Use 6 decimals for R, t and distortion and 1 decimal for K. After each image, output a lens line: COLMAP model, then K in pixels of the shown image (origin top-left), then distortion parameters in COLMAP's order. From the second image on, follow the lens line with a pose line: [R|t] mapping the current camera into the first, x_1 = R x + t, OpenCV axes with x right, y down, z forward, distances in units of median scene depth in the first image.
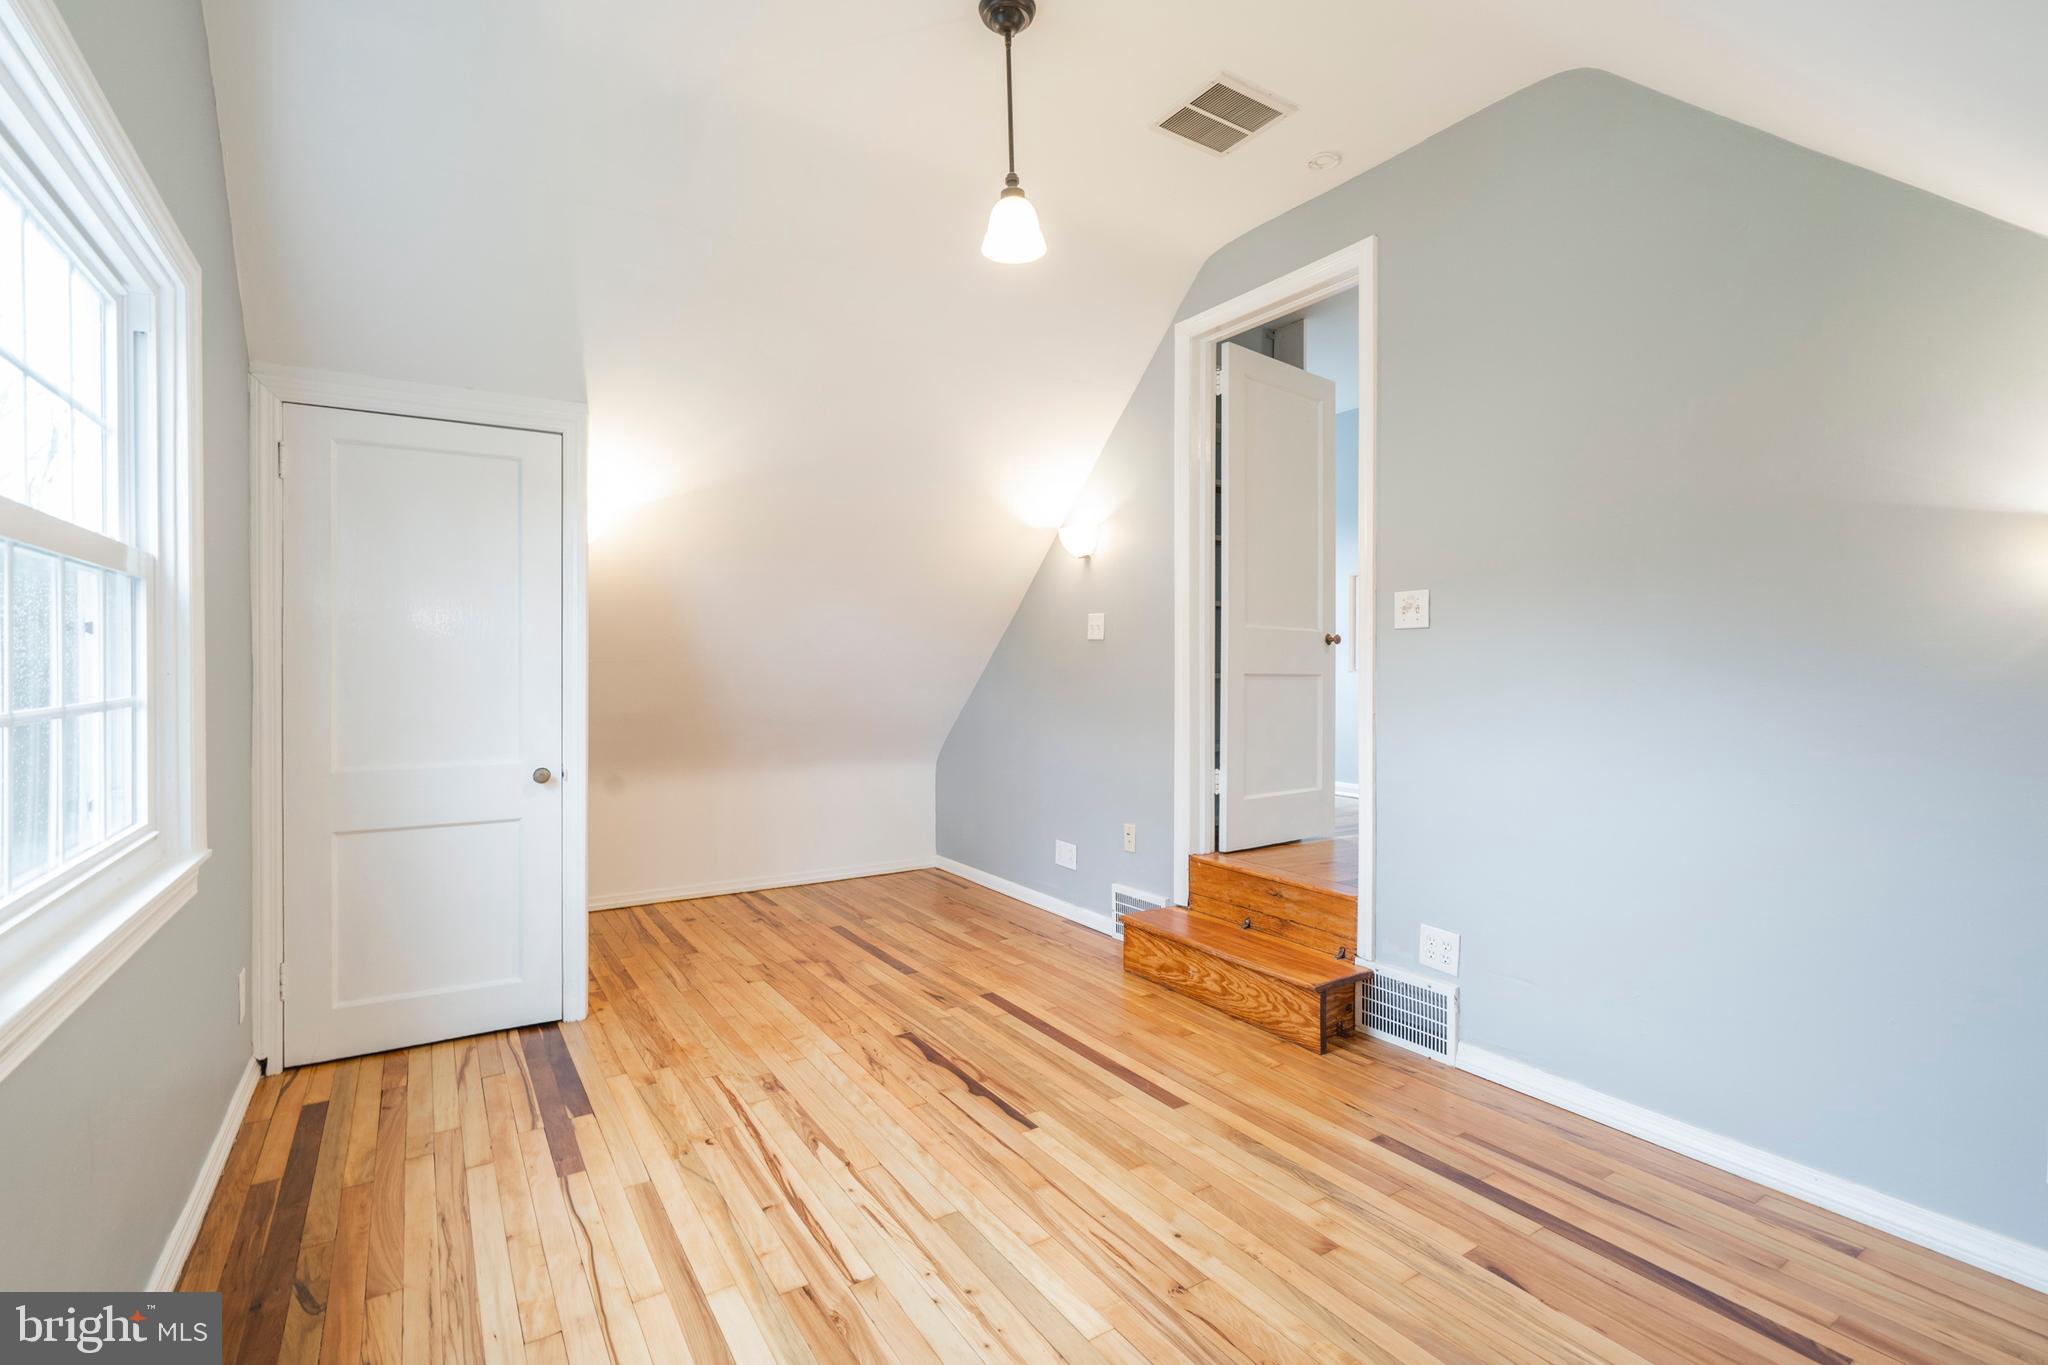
lens RADIAL K [[960.8, 0, 1024.0], [0, 960.8, 682.5], [0, 0, 1]] dist [-0.003585, 0.000532]
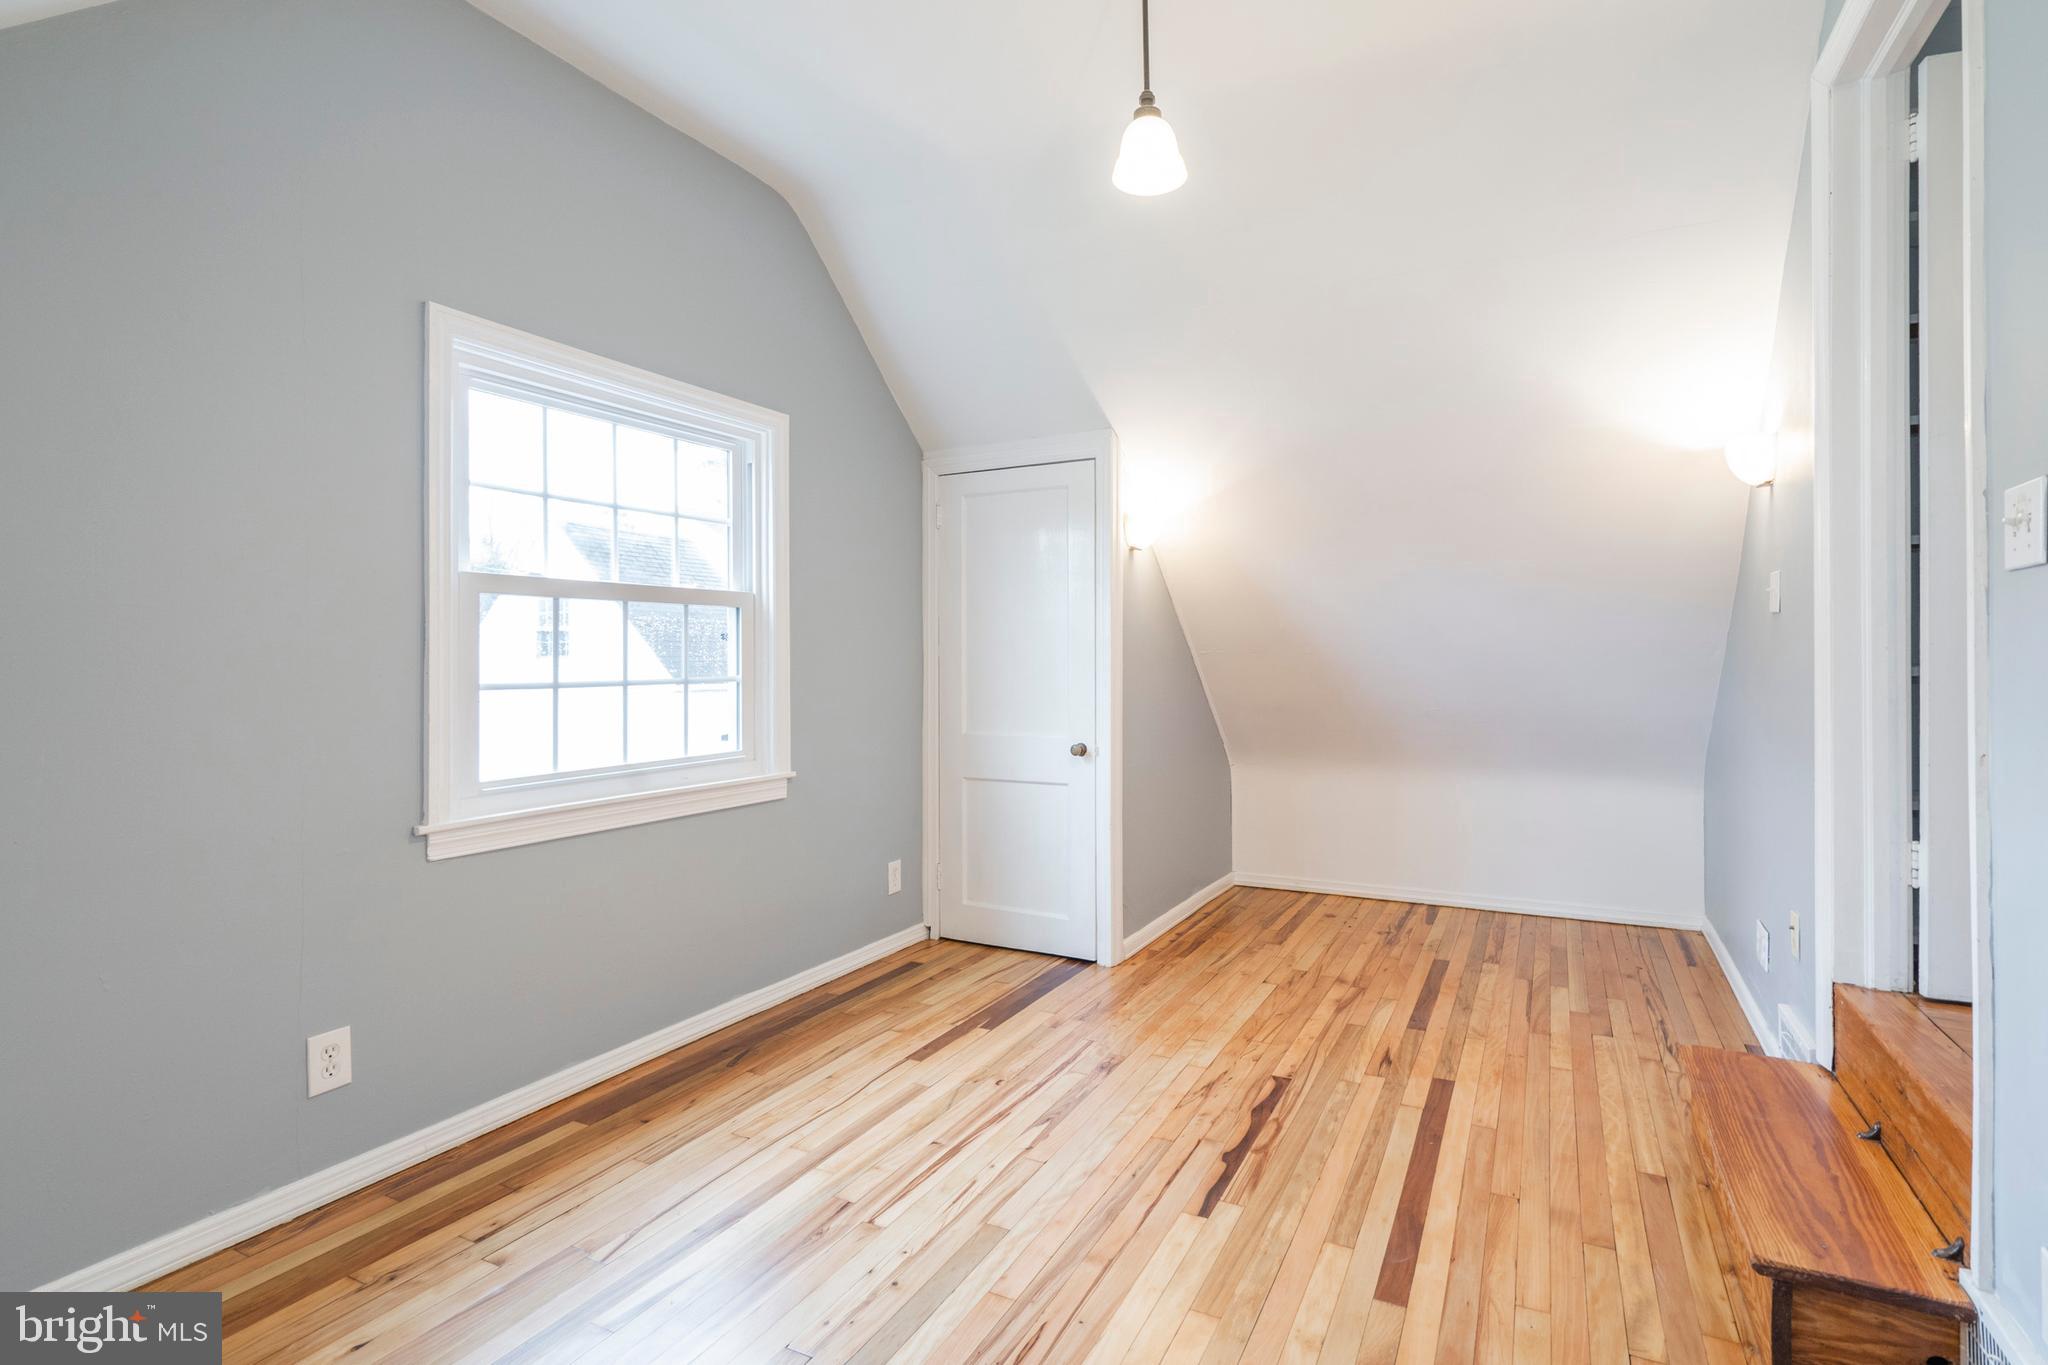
lens RADIAL K [[954.8, 0, 1009.9], [0, 954.8, 660.3], [0, 0, 1]] dist [-0.006573, 0.000820]
pose [[0.505484, -0.000584, -0.862836, 0.514959], [-0.009734, 0.999932, -0.006380, -0.005767], [0.862781, 0.011624, 0.505444, 0.355771]]
